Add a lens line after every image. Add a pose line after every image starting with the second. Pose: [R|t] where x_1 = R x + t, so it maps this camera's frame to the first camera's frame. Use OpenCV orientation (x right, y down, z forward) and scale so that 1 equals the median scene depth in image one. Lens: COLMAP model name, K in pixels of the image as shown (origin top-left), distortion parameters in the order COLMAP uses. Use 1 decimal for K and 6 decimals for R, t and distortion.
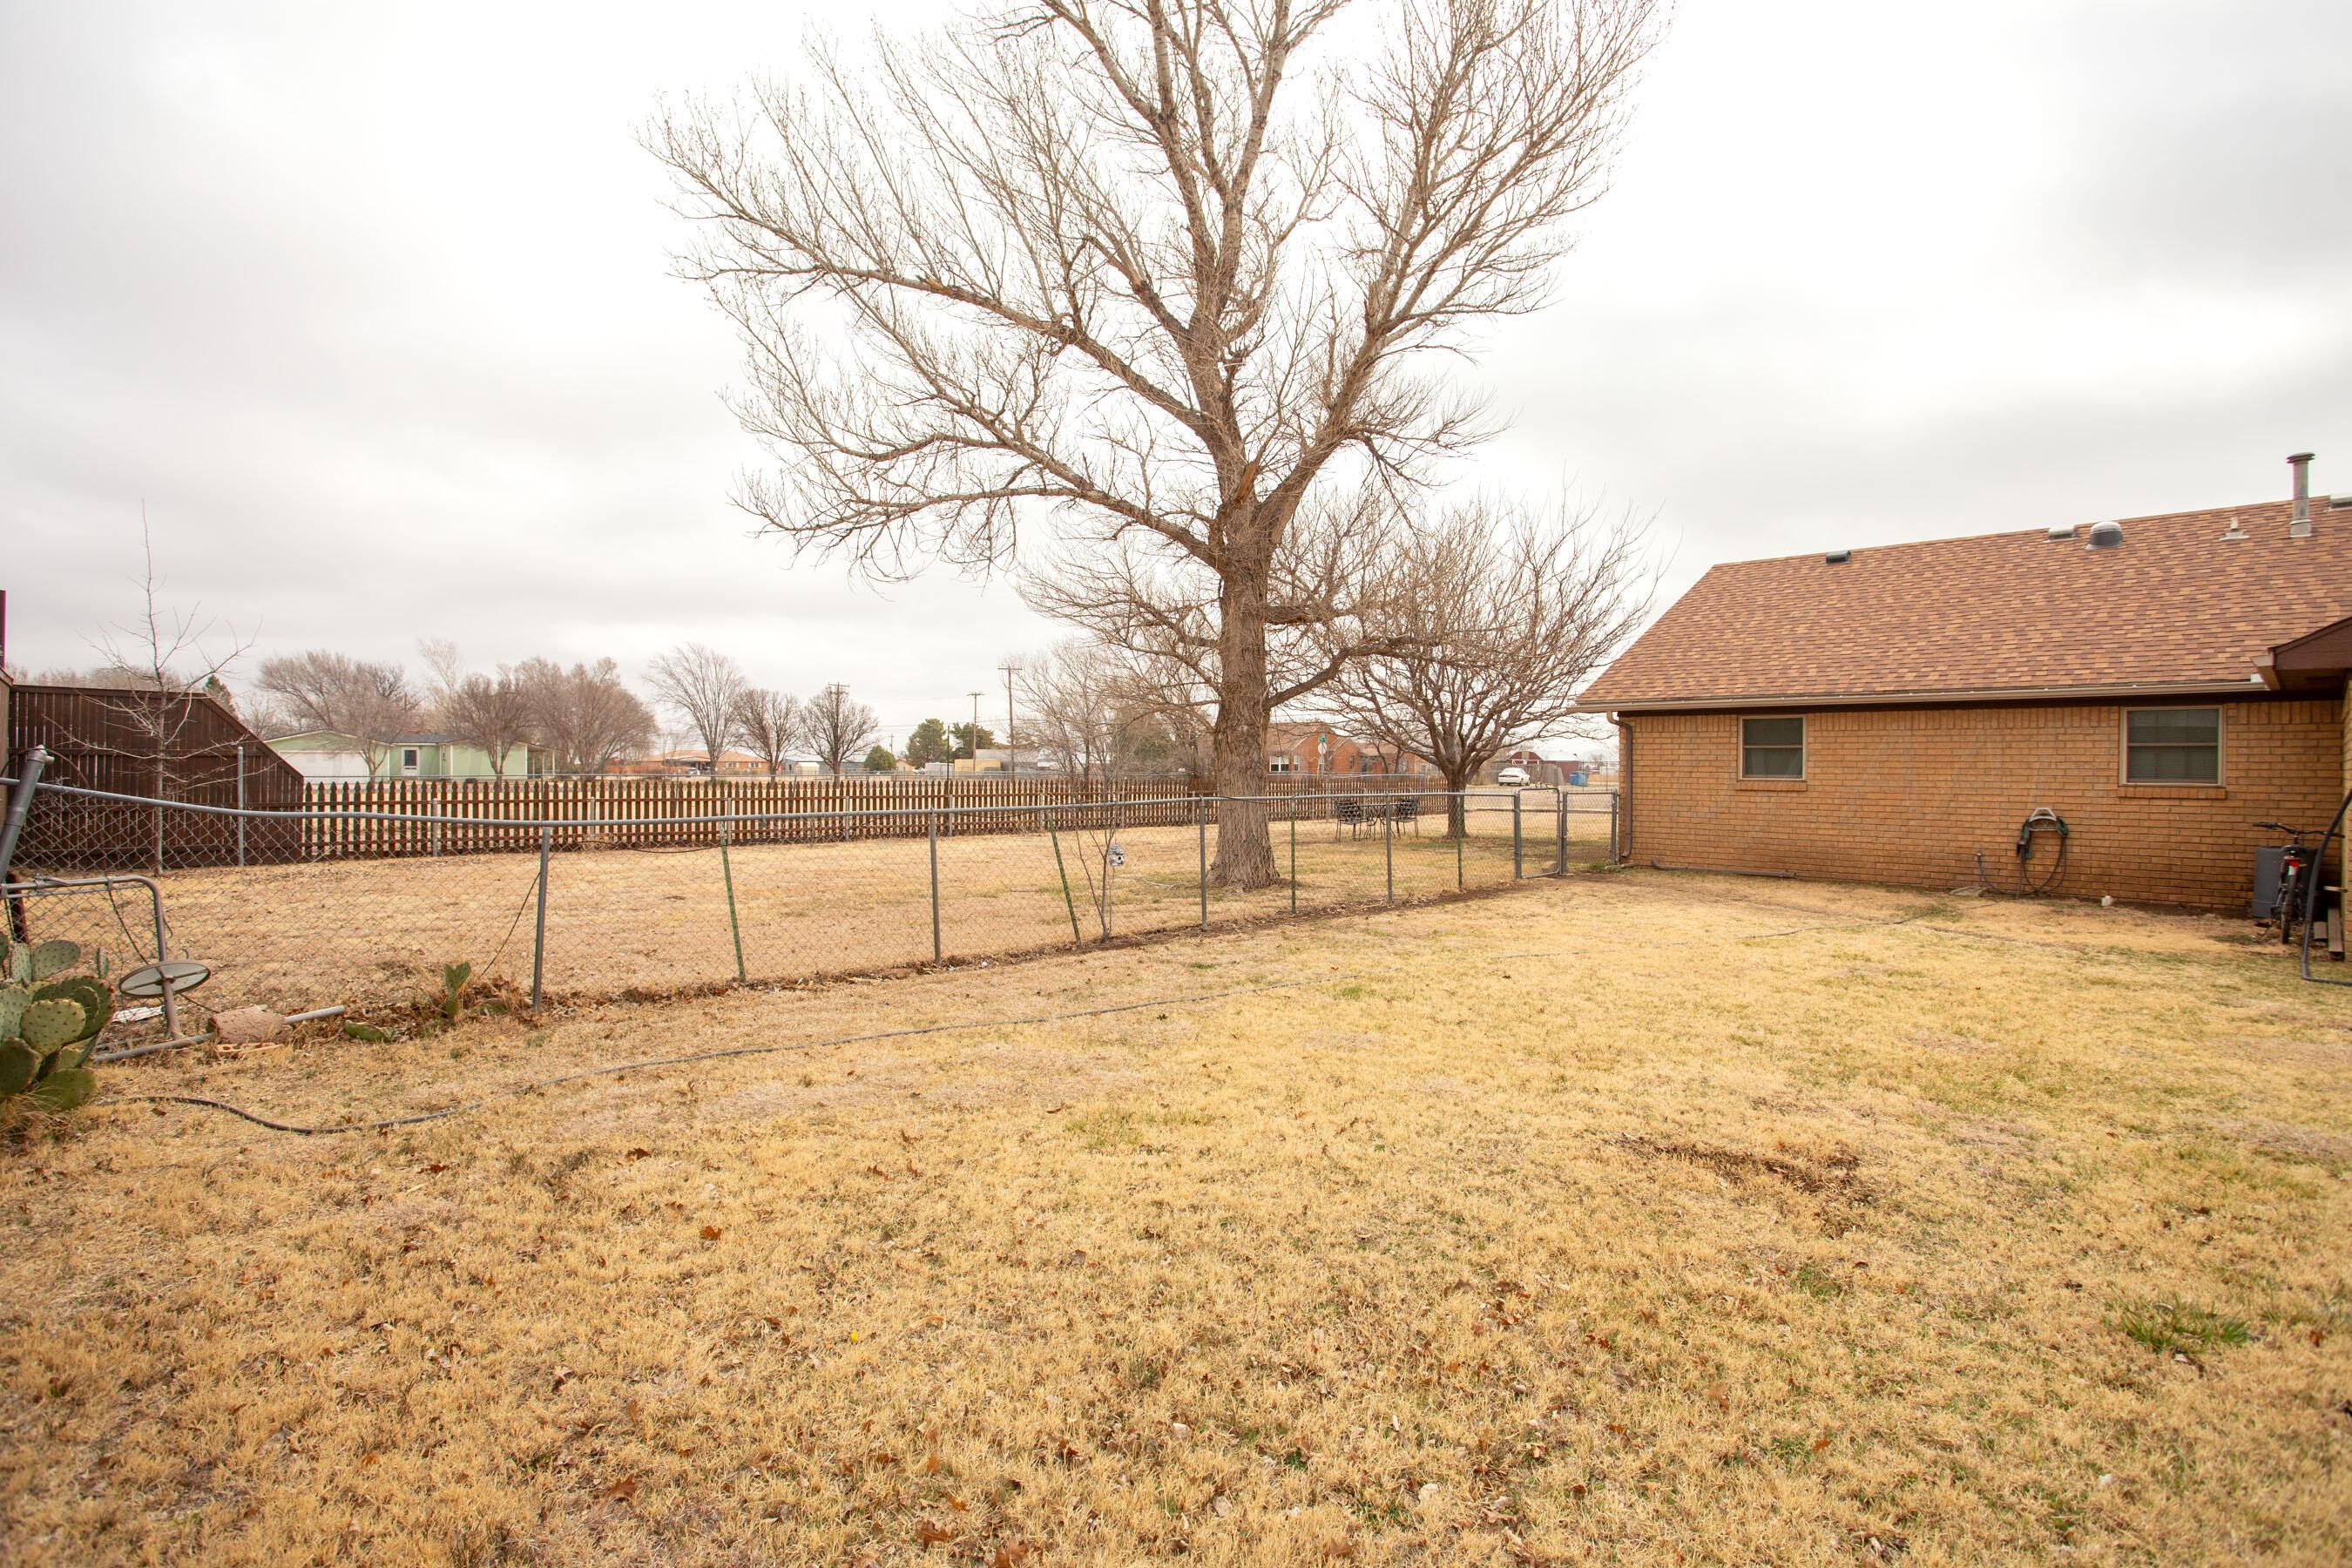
lens RADIAL K [[1197.8, 0, 1176.0], [0, 1197.8, 784.0], [0, 0, 1]] dist [-0.031898, 0.030015]
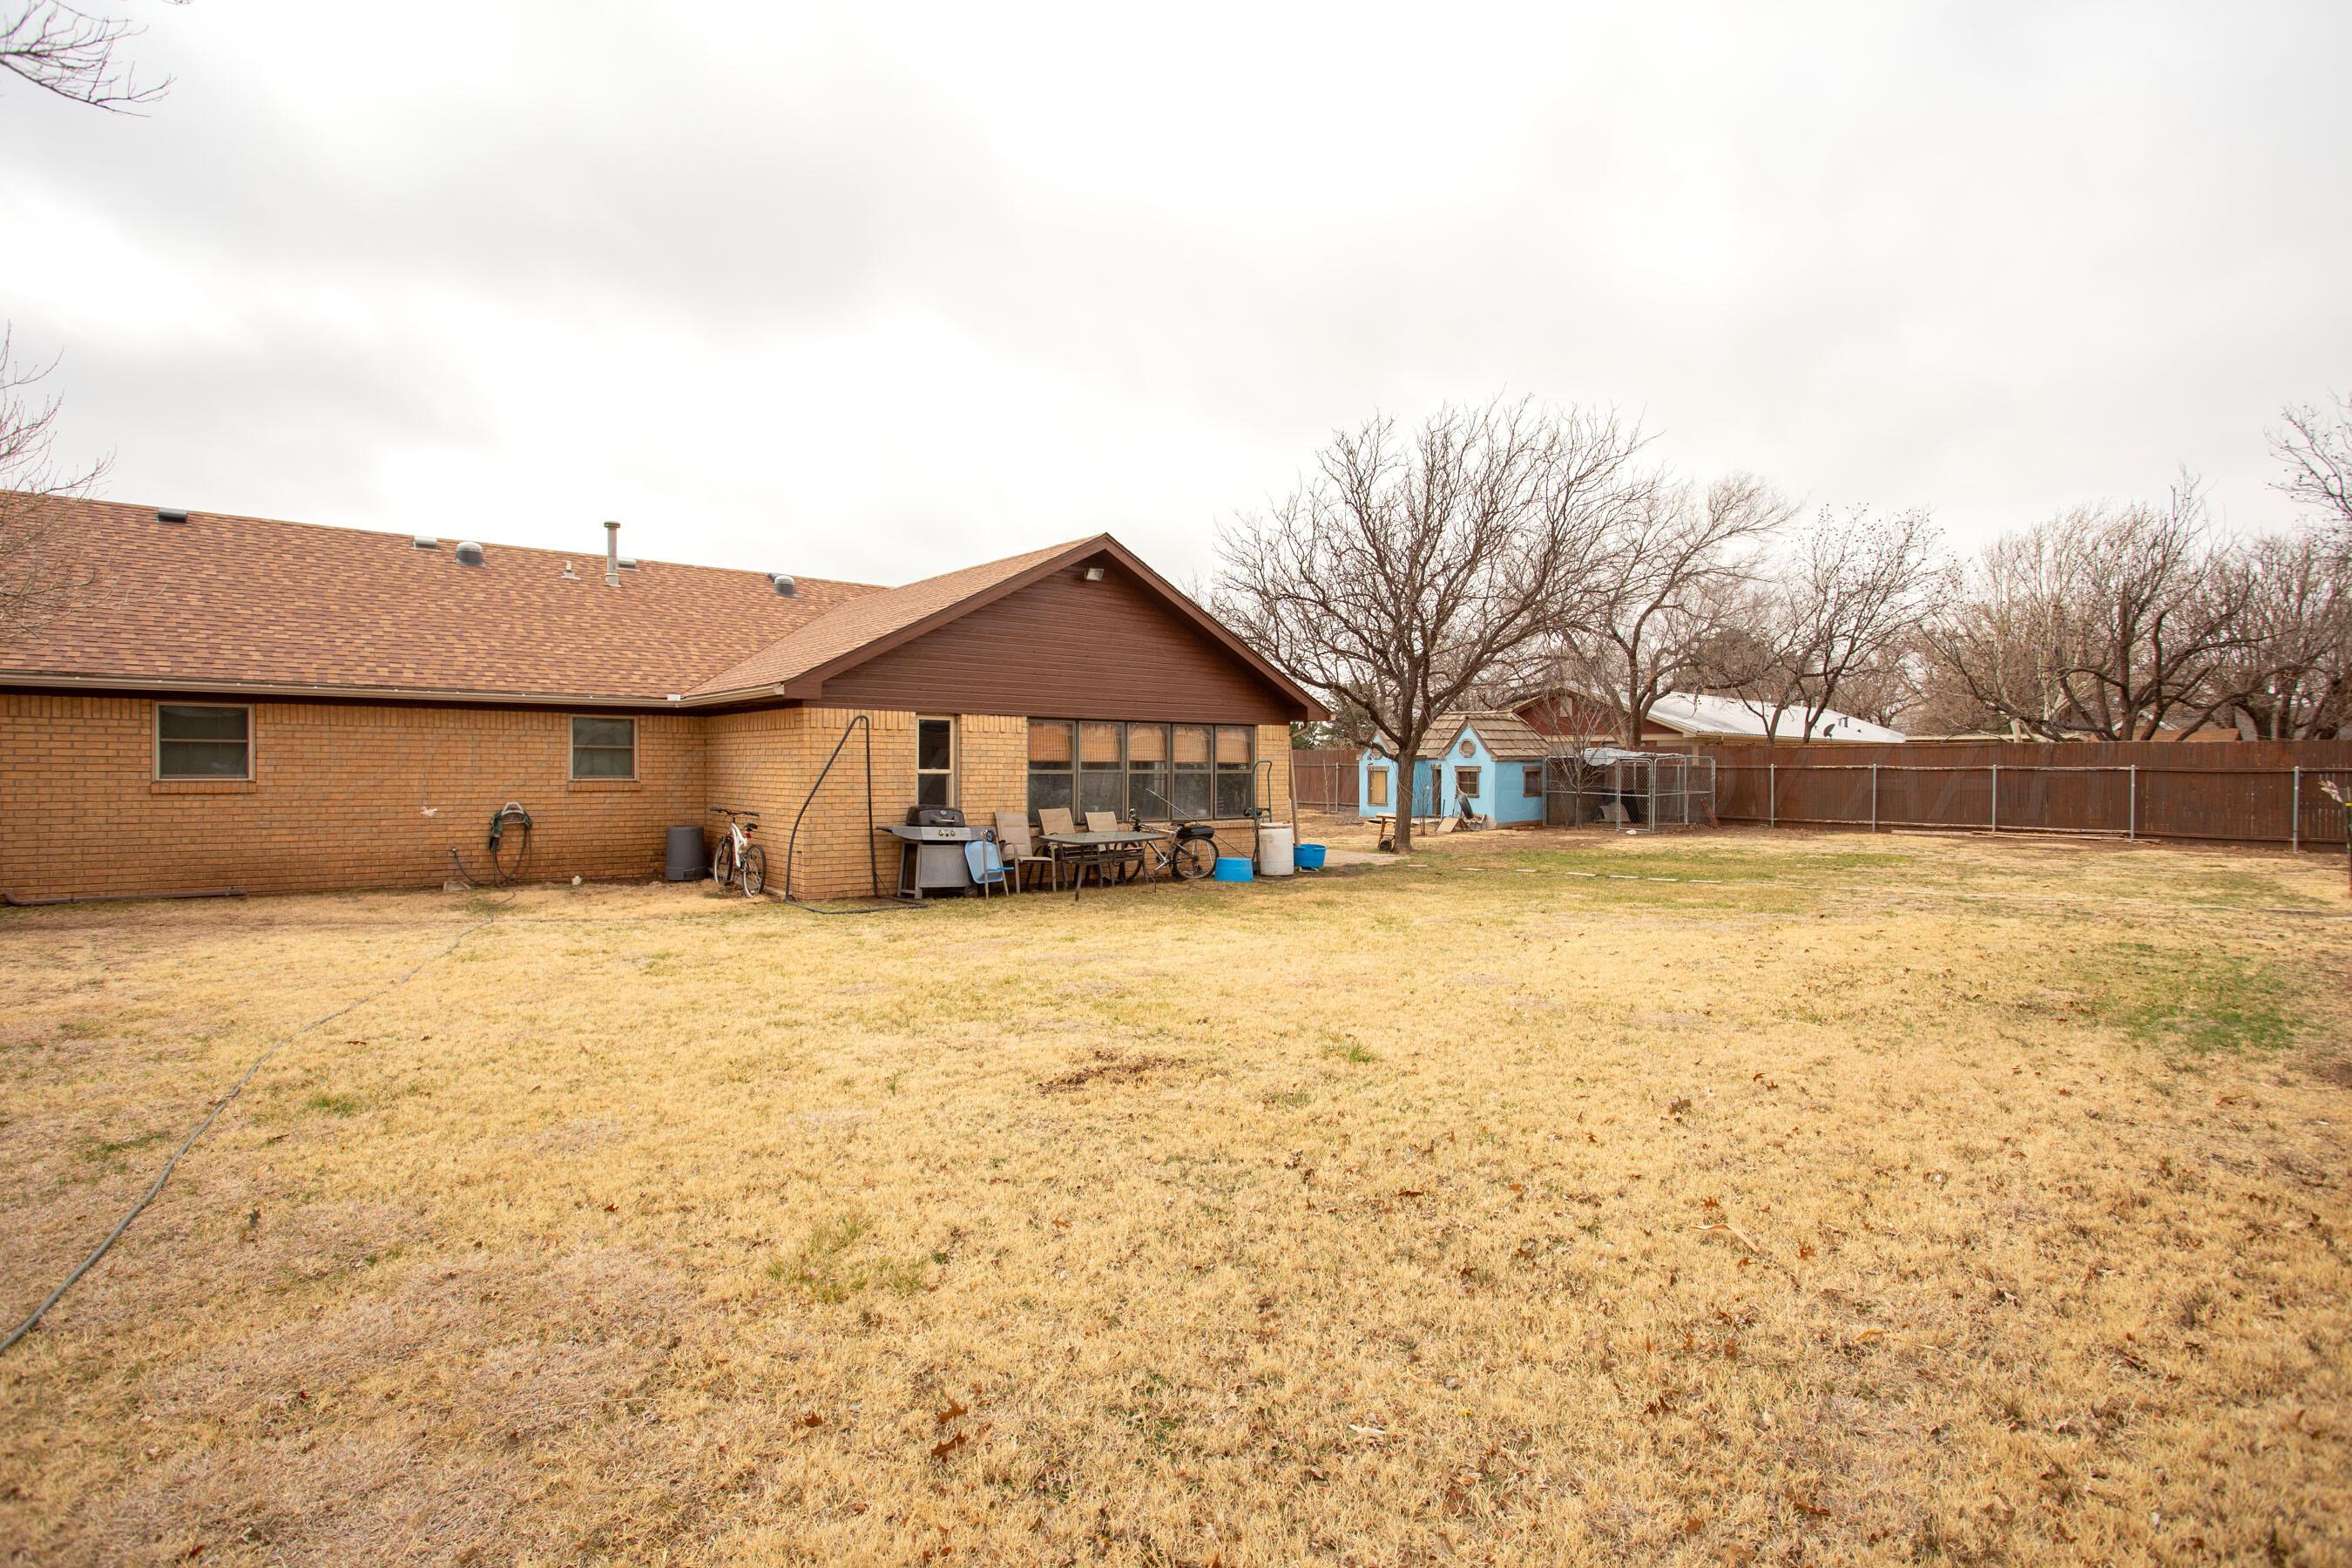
lens RADIAL K [[1197.8, 0, 1176.0], [0, 1197.8, 784.0], [0, 0, 1]] dist [-0.031898, 0.030015]
pose [[0.118197, -0.017144, 0.992842, -0.254360], [0.012792, 0.999794, 0.015742, -0.005848], [-0.992908, 0.010840, 0.118392, 0.238623]]
